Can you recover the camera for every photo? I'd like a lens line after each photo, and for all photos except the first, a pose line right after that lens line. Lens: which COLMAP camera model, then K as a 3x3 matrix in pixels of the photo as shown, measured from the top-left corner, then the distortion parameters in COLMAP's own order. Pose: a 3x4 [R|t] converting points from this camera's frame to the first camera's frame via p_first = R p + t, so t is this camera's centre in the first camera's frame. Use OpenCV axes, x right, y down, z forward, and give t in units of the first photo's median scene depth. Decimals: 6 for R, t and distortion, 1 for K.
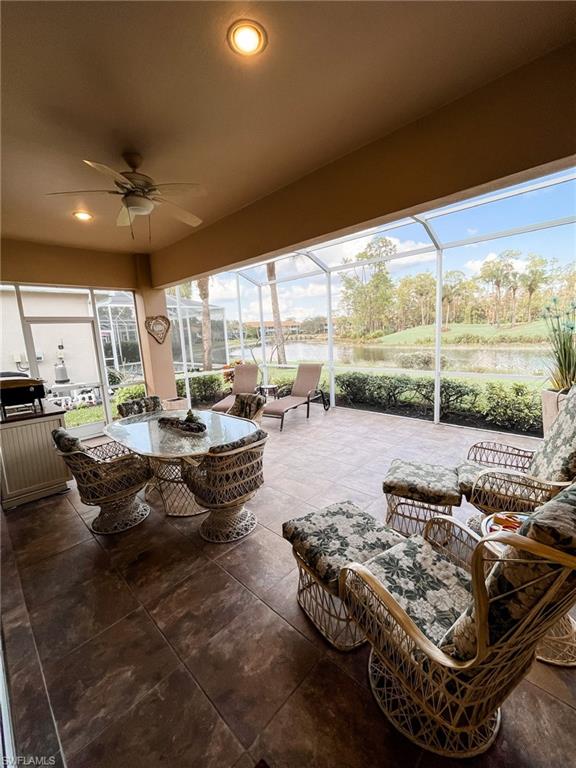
lens RADIAL K [[311.1, 0, 290.8], [0, 311.1, 383.6], [0, 0, 1]] dist [-0.003083, -0.000112]
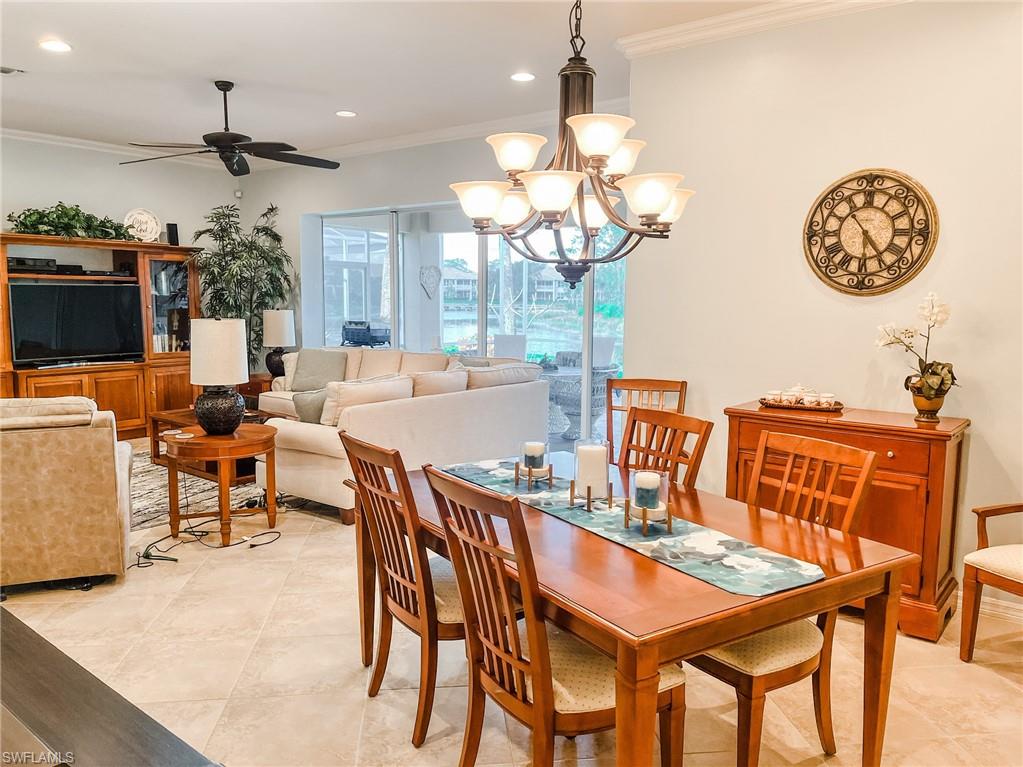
lens RADIAL K [[770.8, 0, 513.3], [0, 770.8, 386.0], [0, 0, 1]] dist [0.016459, -0.002773]
pose [[0.994960, 0.055853, 0.083280, -0.372514], [-0.051739, 0.997369, -0.050768, 0.200940], [-0.085897, 0.046203, 0.995232, -1.082943]]
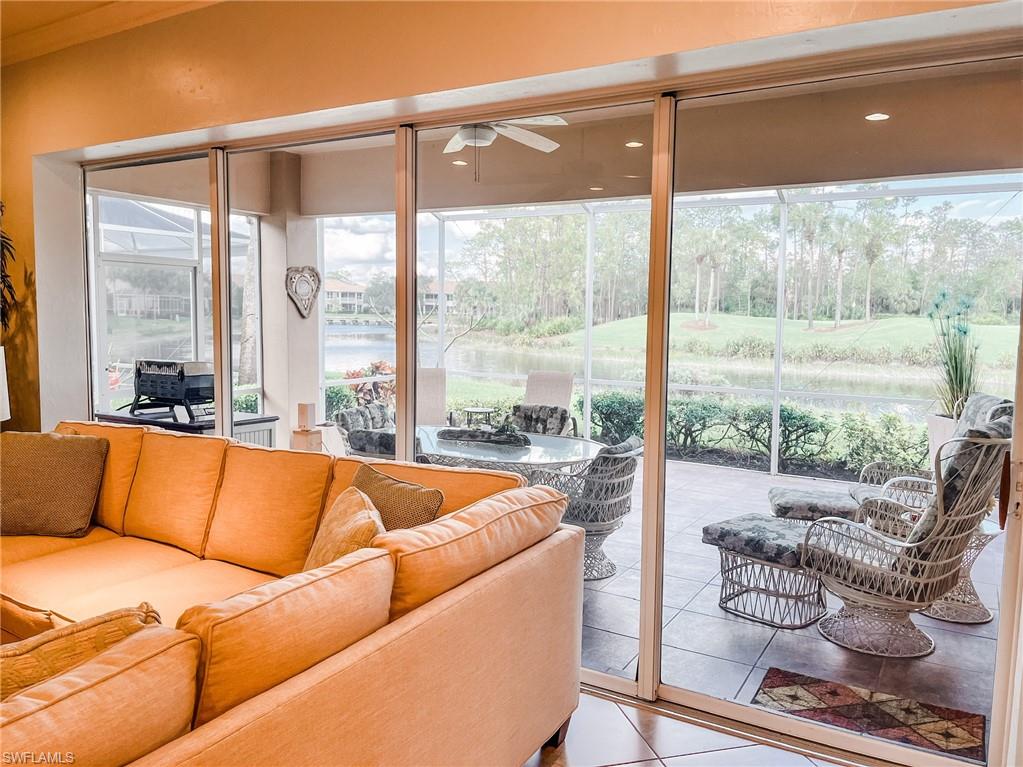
lens RADIAL K [[770.8, 0, 511.6], [0, 770.8, 377.8], [0, 0, 1]] dist [0.016459, -0.002773]
pose [[0.973677, 0.046926, 0.223049, -0.377241], [-0.028750, 0.996046, -0.084053, 0.077876], [-0.226111, 0.075428, 0.971177, -0.375113]]
